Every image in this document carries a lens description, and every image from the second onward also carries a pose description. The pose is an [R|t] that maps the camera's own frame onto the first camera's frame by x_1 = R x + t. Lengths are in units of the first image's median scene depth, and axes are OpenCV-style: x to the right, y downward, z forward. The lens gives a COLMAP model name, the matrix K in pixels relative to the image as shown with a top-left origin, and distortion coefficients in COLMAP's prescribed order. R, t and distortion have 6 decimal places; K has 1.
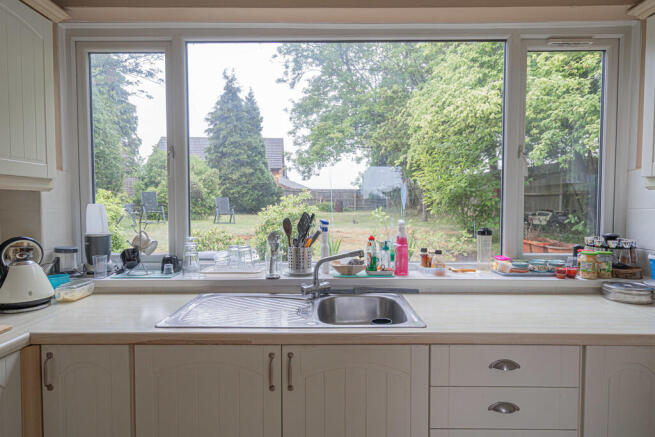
lens RADIAL K [[381.0, 0, 327.9], [0, 381.0, 218.1], [0, 0, 1]] dist [0.009131, -0.000932]
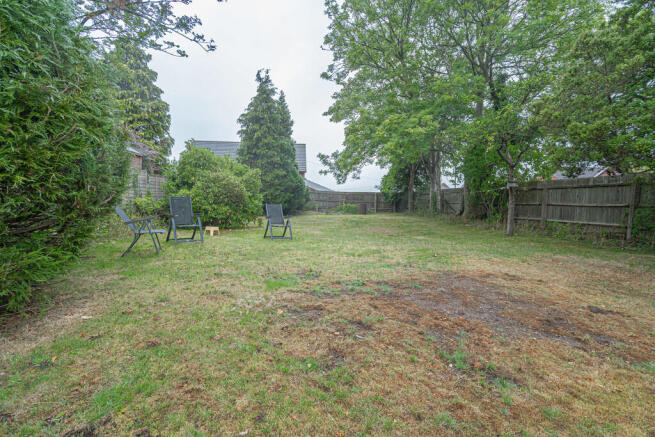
lens RADIAL K [[295.7, 0, 326.6], [0, 295.7, 220.4], [0, 0, 1]] dist [0.001554, 0.000327]
pose [[0.999659, 0.019073, 0.017855, -0.149806], [-0.019542, 0.999458, 0.026497, -0.033063], [-0.017340, -0.026837, 0.999489, 0.322742]]
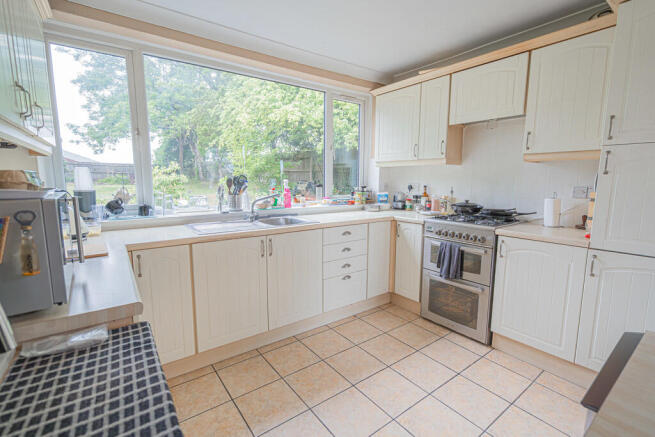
lens RADIAL K [[295.7, 0, 322.6], [0, 295.7, 215.6], [0, 0, 1]] dist [0.001554, 0.000327]
pose [[0.809570, -0.069751, 0.582865, -0.062451], [0.018184, 0.995419, 0.093865, 0.005599], [-0.586742, -0.065391, 0.807130, -0.038643]]
